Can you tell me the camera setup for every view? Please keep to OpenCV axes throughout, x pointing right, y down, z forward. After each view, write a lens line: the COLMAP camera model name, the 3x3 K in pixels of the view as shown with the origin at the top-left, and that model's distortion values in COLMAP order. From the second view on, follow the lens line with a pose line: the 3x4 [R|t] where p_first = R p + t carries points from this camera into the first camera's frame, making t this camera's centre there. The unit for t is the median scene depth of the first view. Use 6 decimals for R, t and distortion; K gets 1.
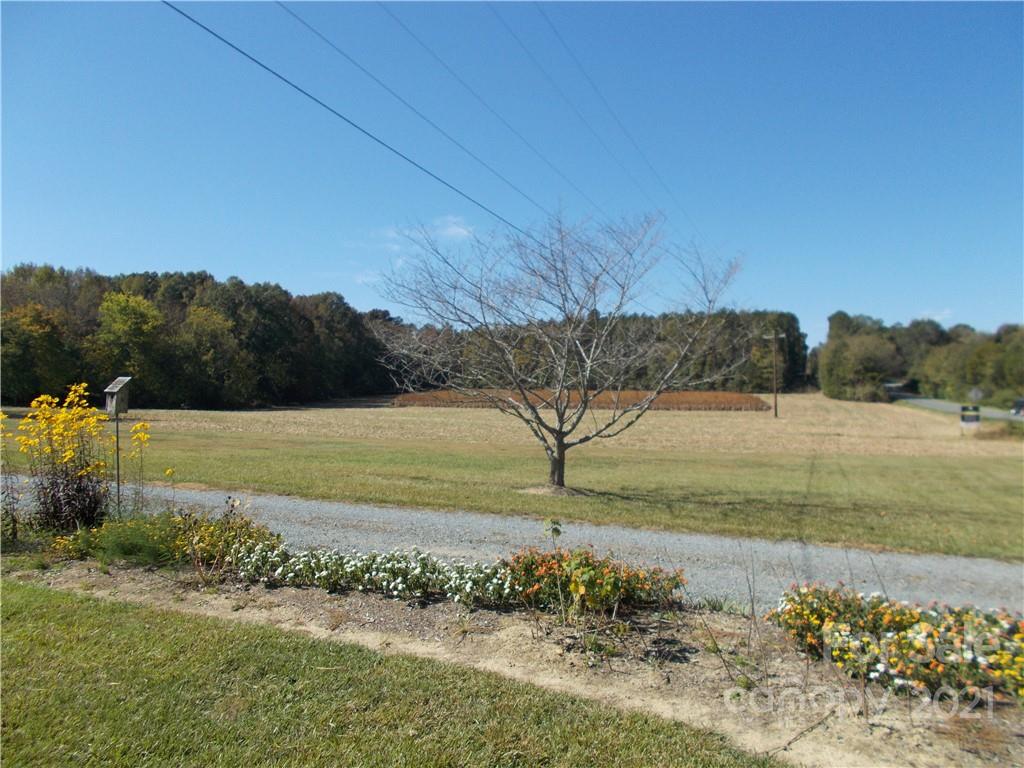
lens RADIAL K [[787.8, 0, 512.0], [0, 787.8, 384.0], [0, 0, 1]] dist [0.004463, -0.002930]
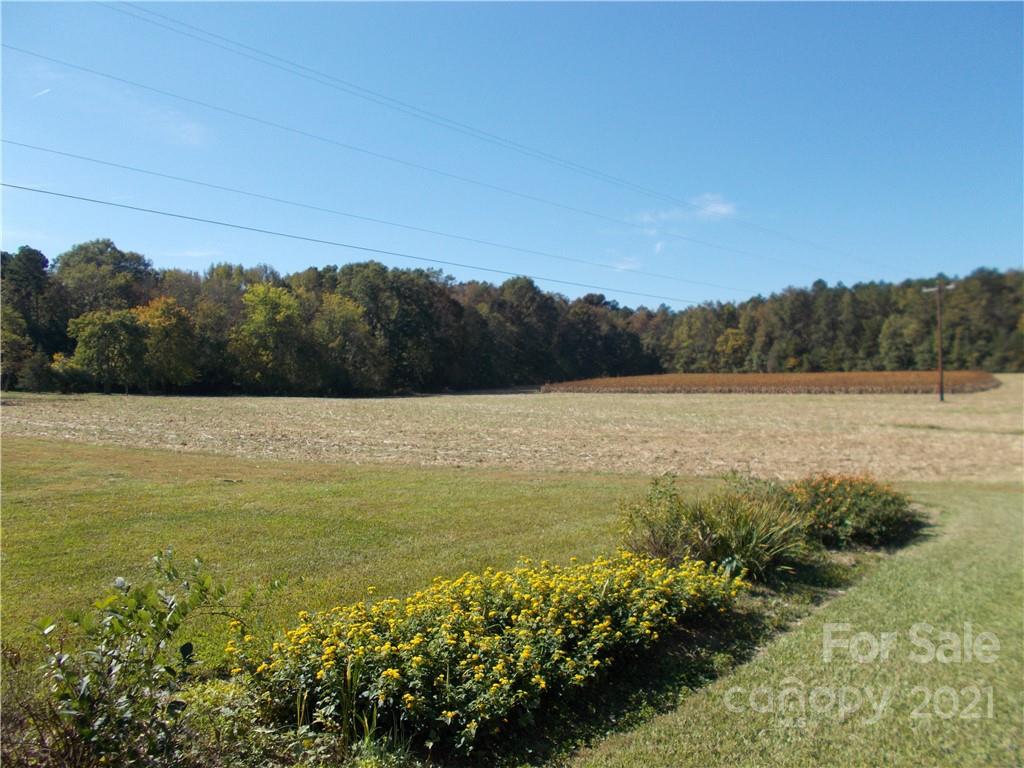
lens RADIAL K [[787.8, 0, 512.0], [0, 787.8, 384.0], [0, 0, 1]] dist [0.004463, -0.002930]
pose [[0.940888, -0.012222, -0.338497, 0.090902], [0.017387, 0.999774, 0.012231, 0.004430], [0.338271, -0.017393, 0.940888, 0.076348]]
